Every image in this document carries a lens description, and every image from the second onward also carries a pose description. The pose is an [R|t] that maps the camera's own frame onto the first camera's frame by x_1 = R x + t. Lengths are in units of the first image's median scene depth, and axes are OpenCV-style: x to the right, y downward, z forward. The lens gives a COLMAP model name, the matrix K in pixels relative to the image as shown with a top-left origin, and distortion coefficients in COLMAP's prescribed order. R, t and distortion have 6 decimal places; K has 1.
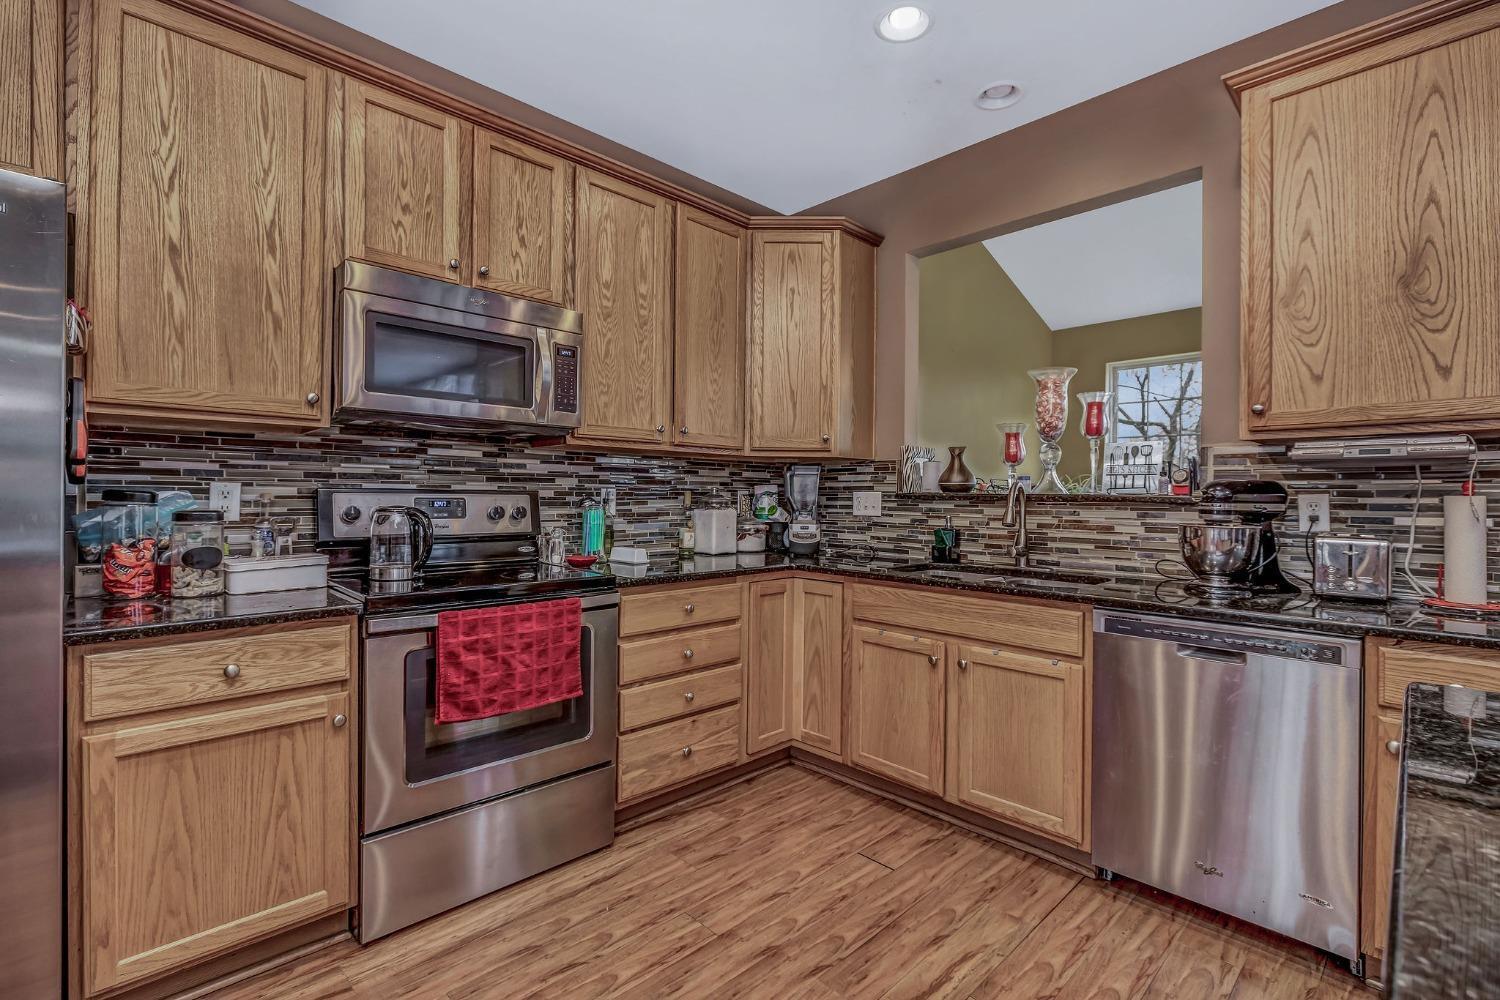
lens RADIAL K [[673.4, 0, 754.1], [0, 673.4, 497.8], [0, 0, 1]] dist [-0.007926, 0.002124]
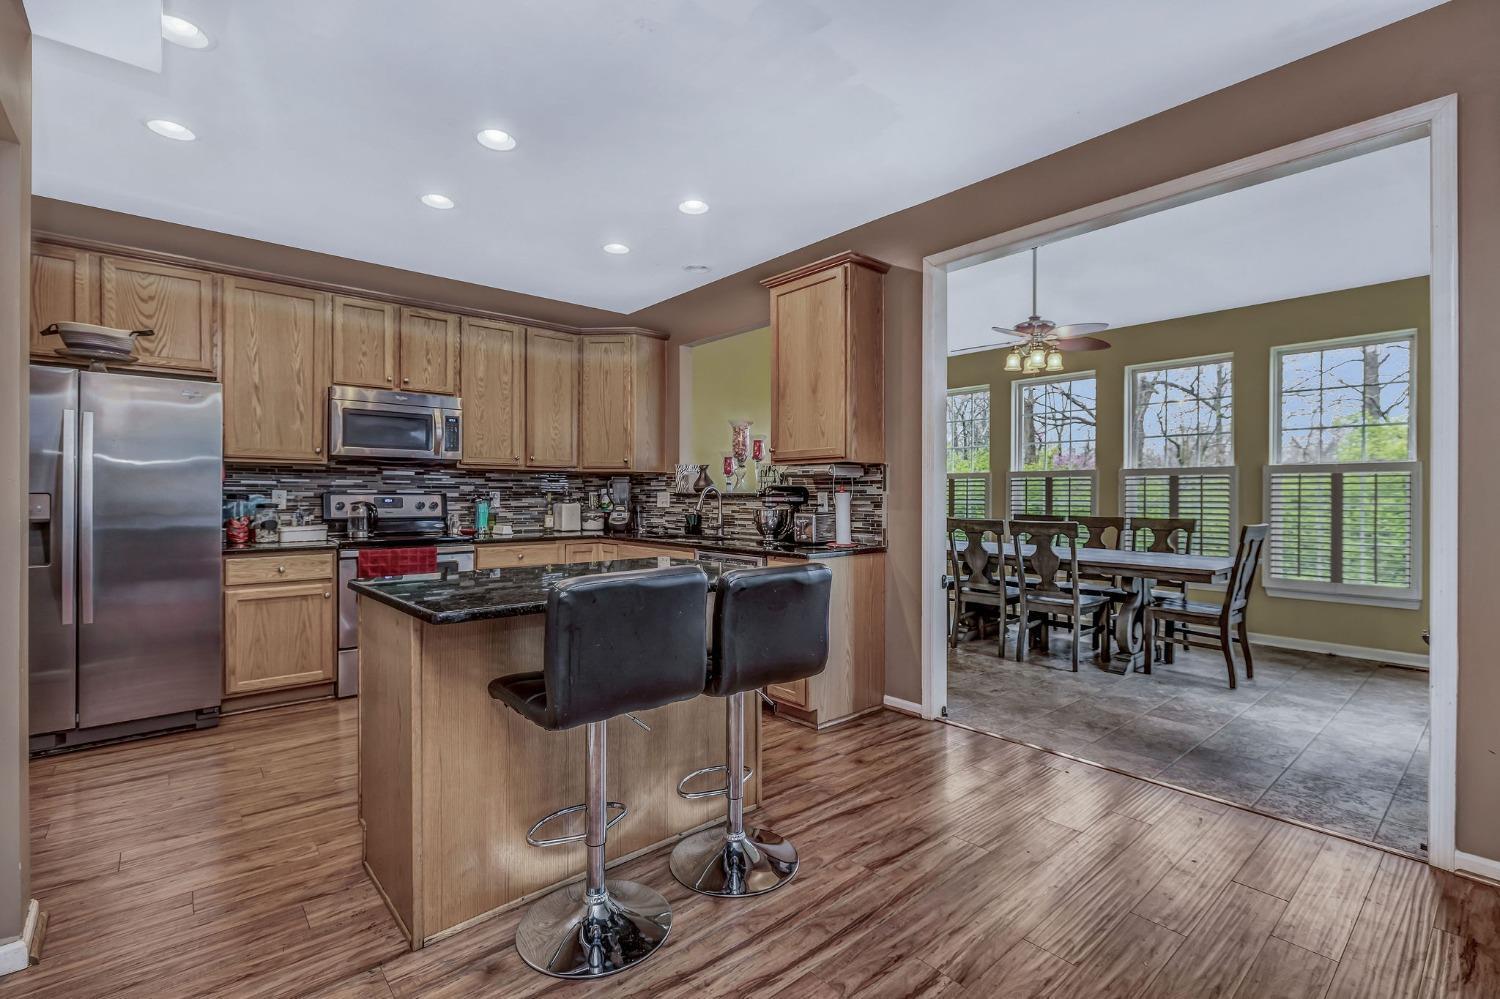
lens RADIAL K [[673.4, 0, 755.9], [0, 673.4, 496.9], [0, 0, 1]] dist [-0.007926, 0.002124]
pose [[0.998538, -0.006937, -0.053600, 0.702898], [0.006814, 0.999974, -0.002470, 0.011133], [0.053616, 0.002101, 0.998559, -0.878446]]
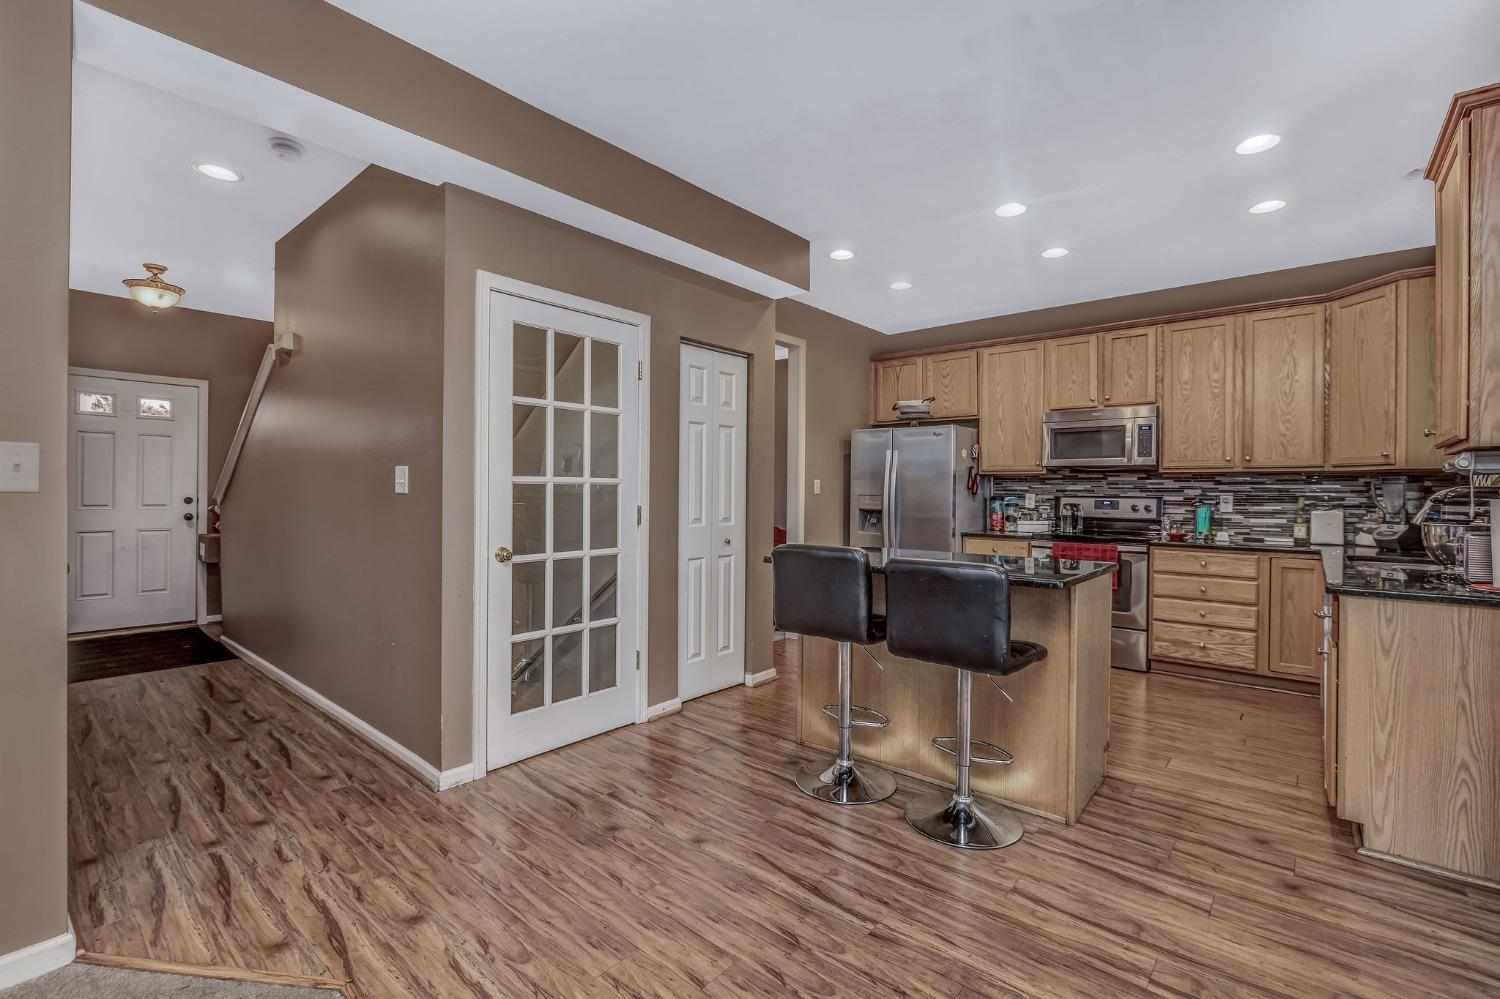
lens RADIAL K [[673.4, 0, 745.2], [0, 673.4, 487.0], [0, 0, 1]] dist [-0.007926, 0.002124]
pose [[0.086035, -0.017384, -0.996140, 1.677449], [-0.013342, 0.999738, -0.018599, 0.014622], [0.996203, 0.014891, 0.085781, -0.370918]]
